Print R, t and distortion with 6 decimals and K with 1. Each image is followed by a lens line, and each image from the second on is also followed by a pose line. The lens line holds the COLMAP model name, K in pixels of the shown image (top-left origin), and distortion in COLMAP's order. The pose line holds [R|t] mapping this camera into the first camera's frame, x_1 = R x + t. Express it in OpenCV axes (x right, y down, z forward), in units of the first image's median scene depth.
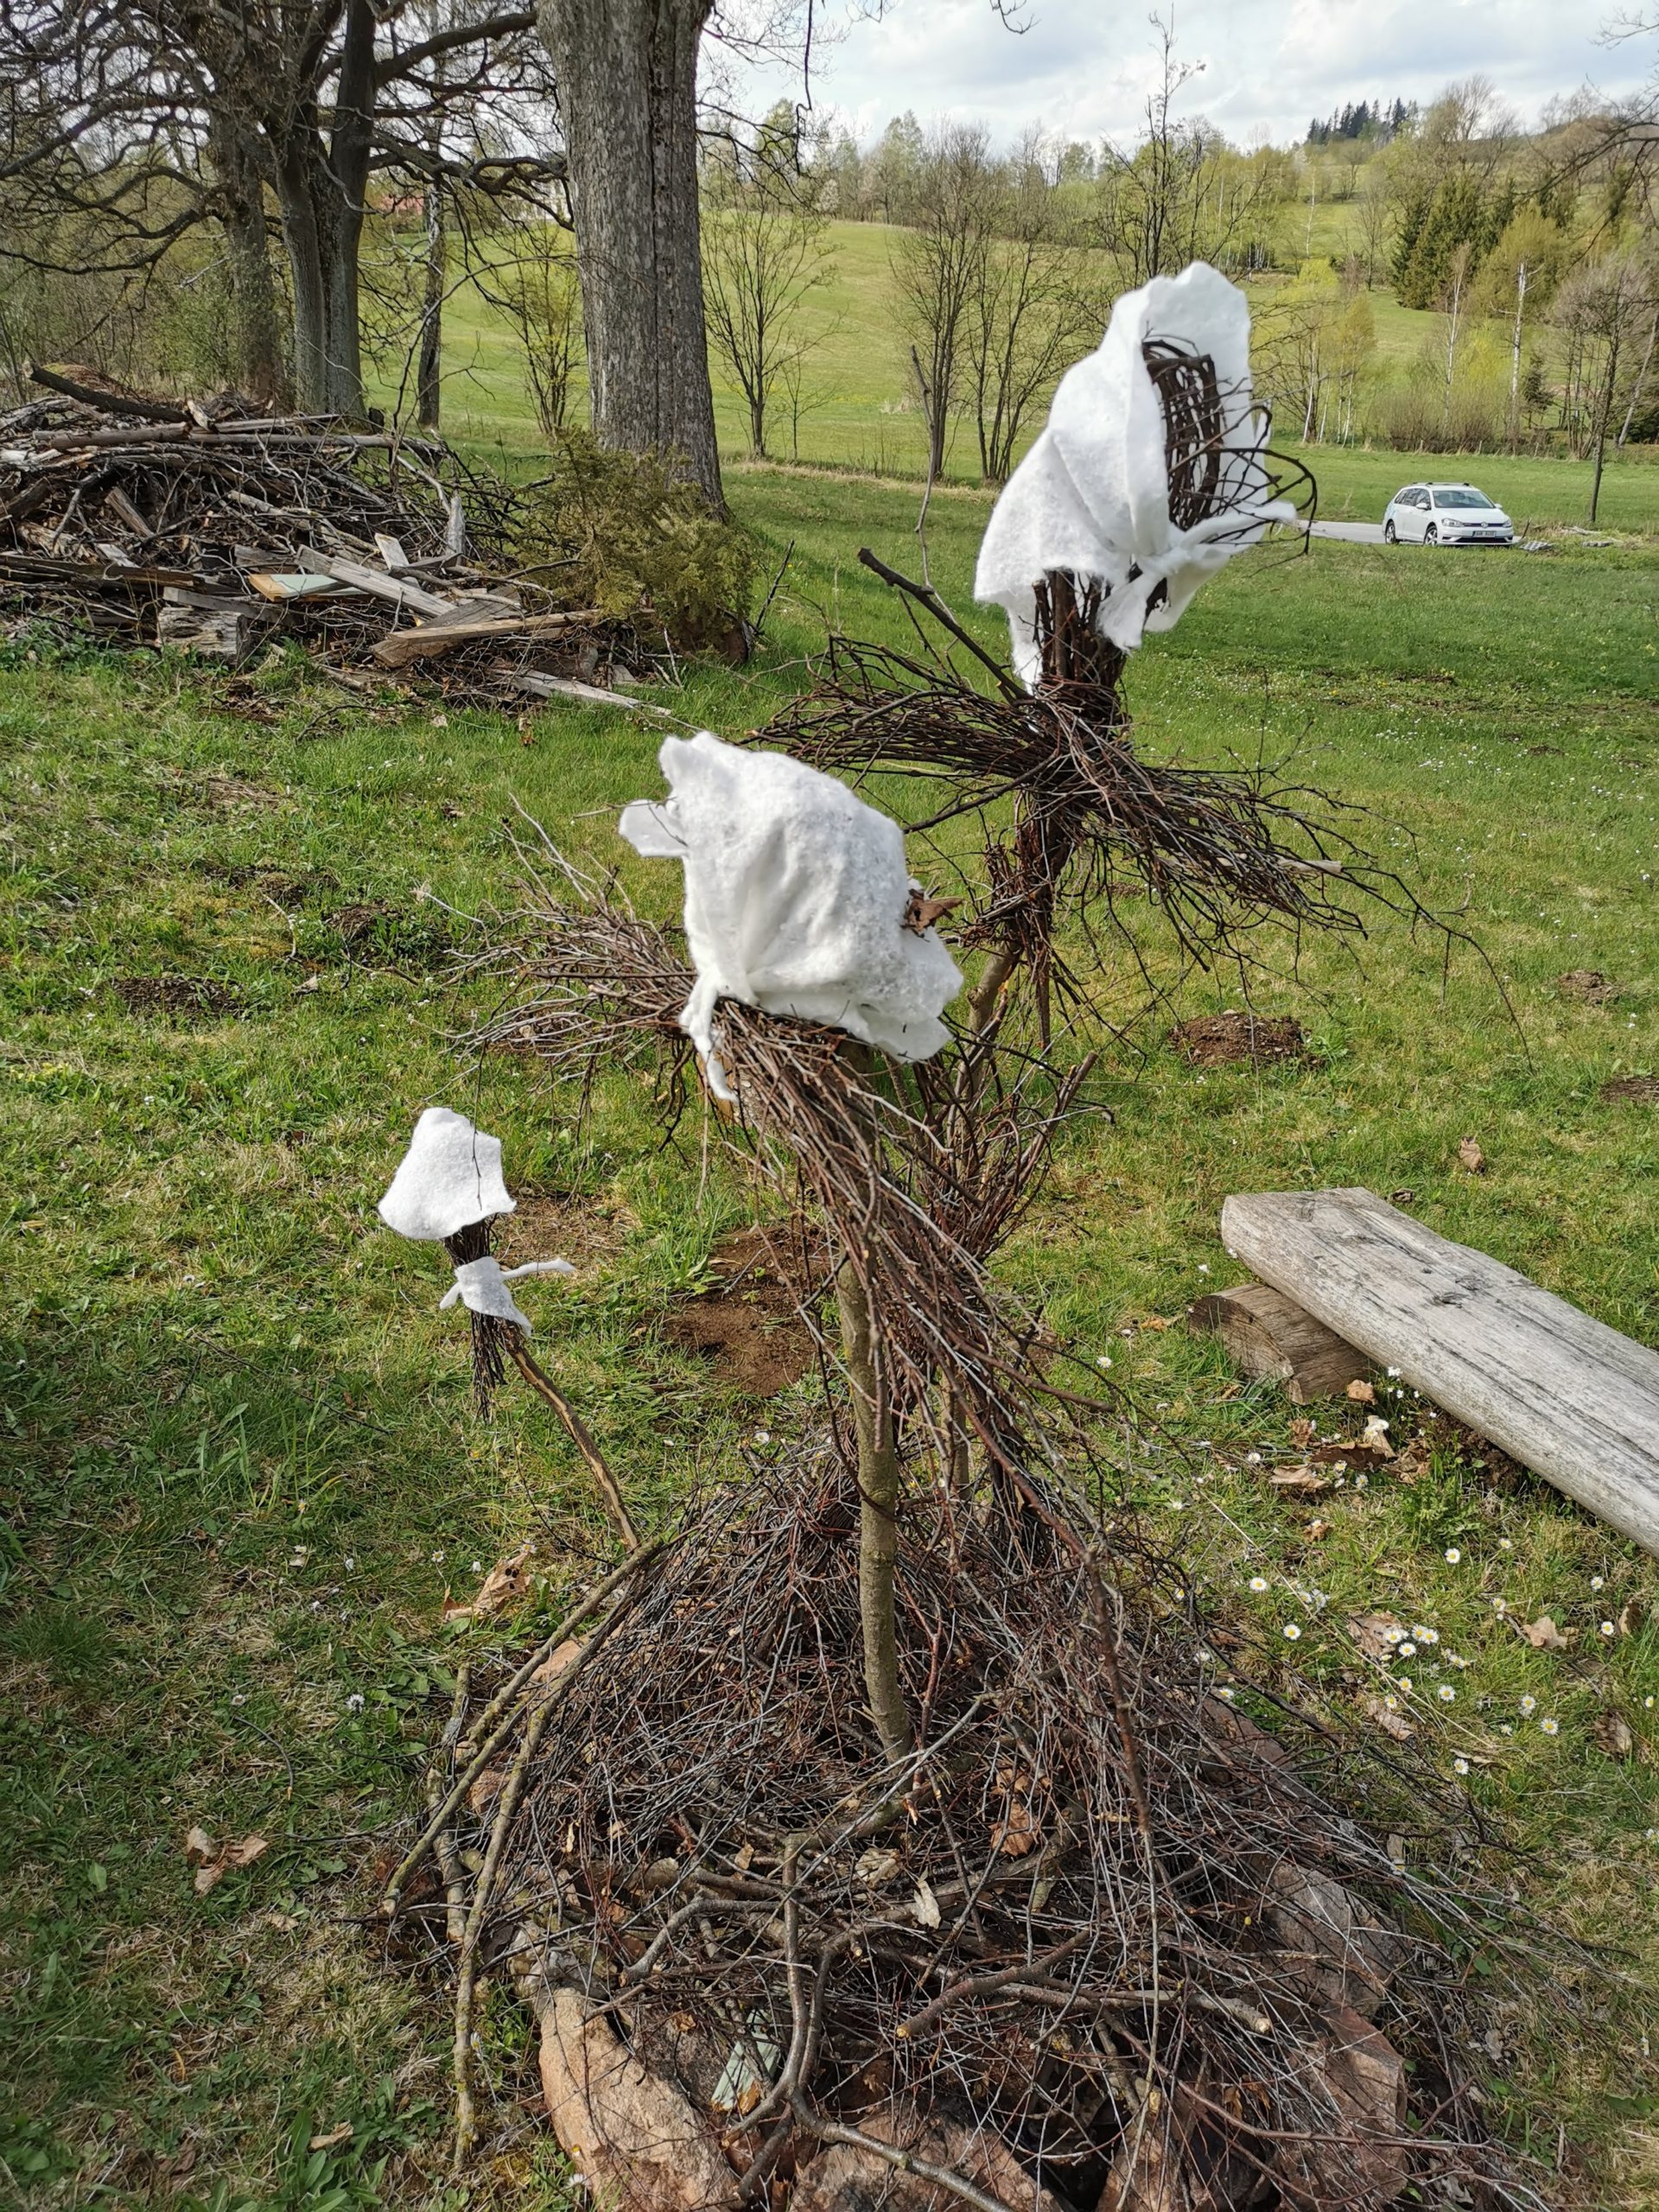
lens RADIAL K [[1747.9, 0, 829.5], [0, 1747.9, 1106.0], [0, 0, 1]] dist [0.078822, -0.095449]
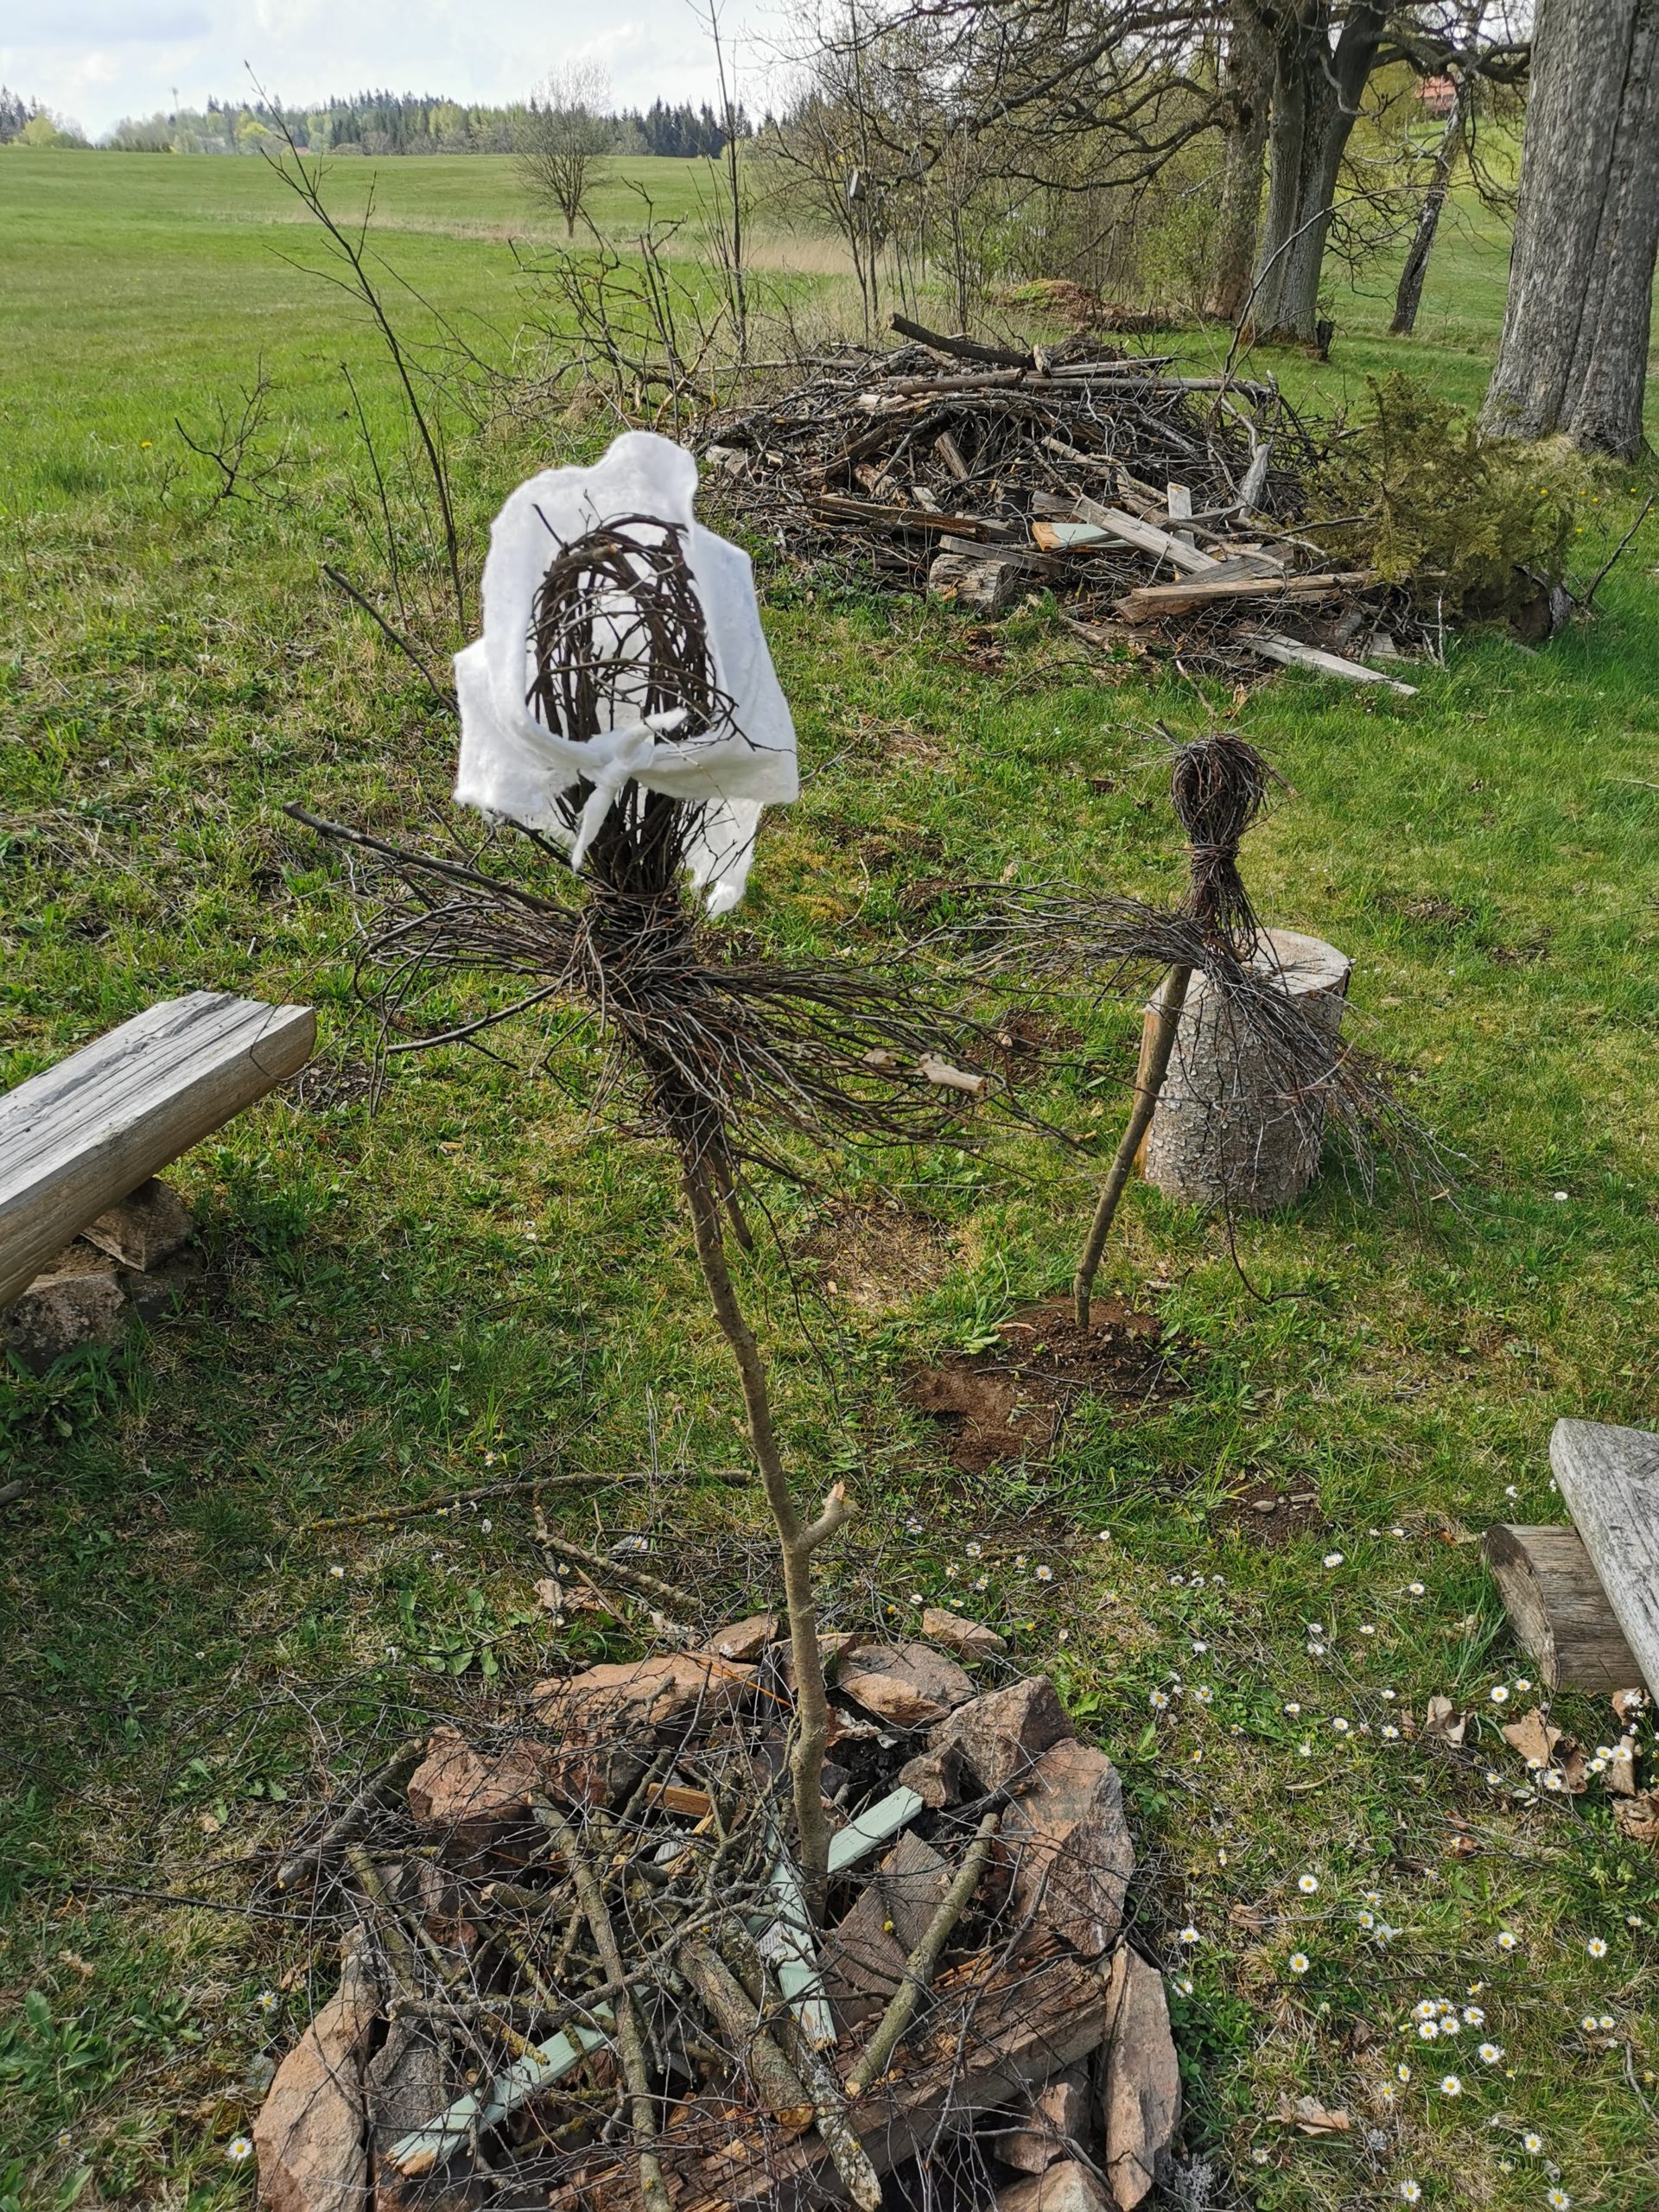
lens RADIAL K [[1735.9, 0, 829.5], [0, 1735.9, 1106.0], [0, 0, 1]] dist [0.062408, -0.052970]
pose [[0.860605, 0.206409, -0.465569, 0.113588], [-0.180319, 0.978463, 0.100479, -0.045791], [0.476282, -0.002522, 0.879289, 0.040036]]
